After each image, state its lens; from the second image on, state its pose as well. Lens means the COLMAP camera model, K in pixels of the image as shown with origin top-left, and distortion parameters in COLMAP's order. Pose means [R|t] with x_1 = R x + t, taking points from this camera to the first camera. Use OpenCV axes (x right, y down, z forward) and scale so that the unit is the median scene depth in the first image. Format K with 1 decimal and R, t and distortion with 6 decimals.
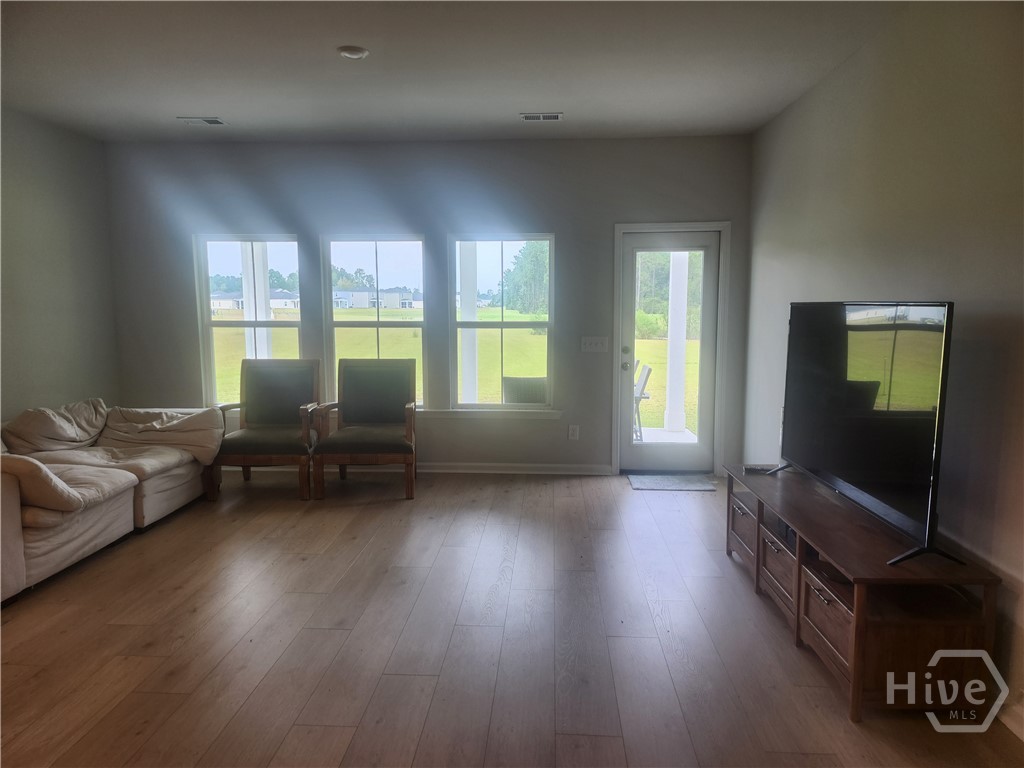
lens RADIAL K [[706.4, 0, 507.0], [0, 706.4, 392.5], [0, 0, 1]] dist [0.033165, -0.040524]
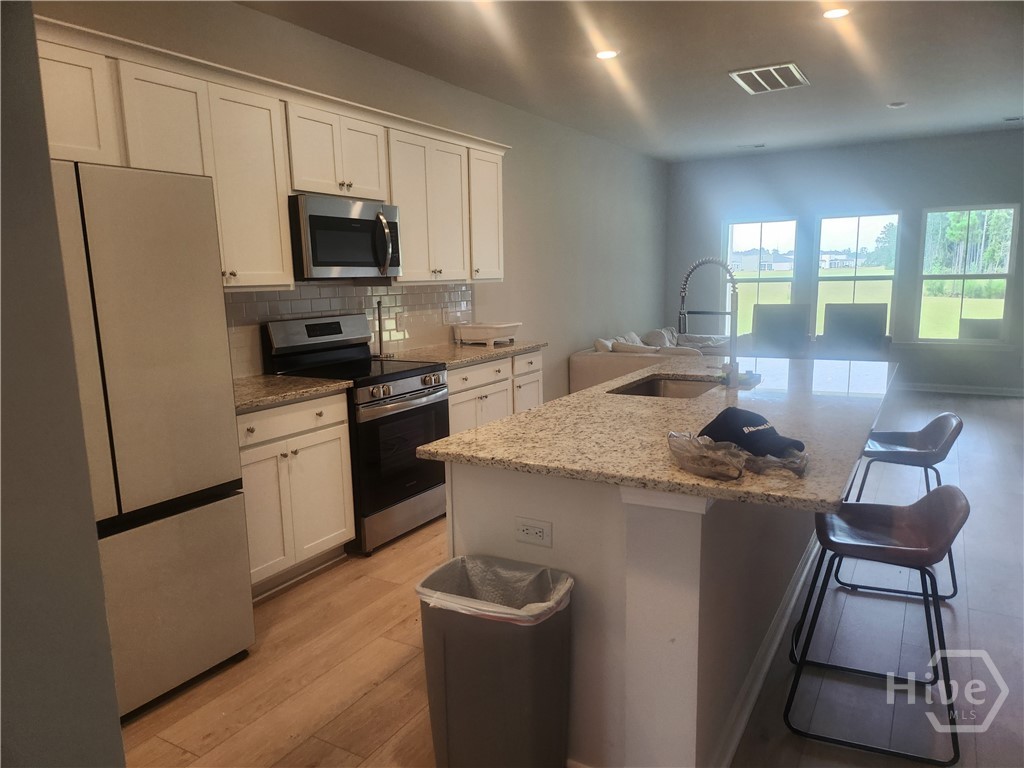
lens RADIAL K [[706.4, 0, 498.6], [0, 706.4, 400.1], [0, 0, 1]] dist [0.033165, -0.040524]
pose [[0.882900, 0.060531, -0.465642, -0.139155], [-0.032901, 0.997194, 0.067245, 0.068647], [0.468406, -0.044050, 0.882415, -0.547737]]
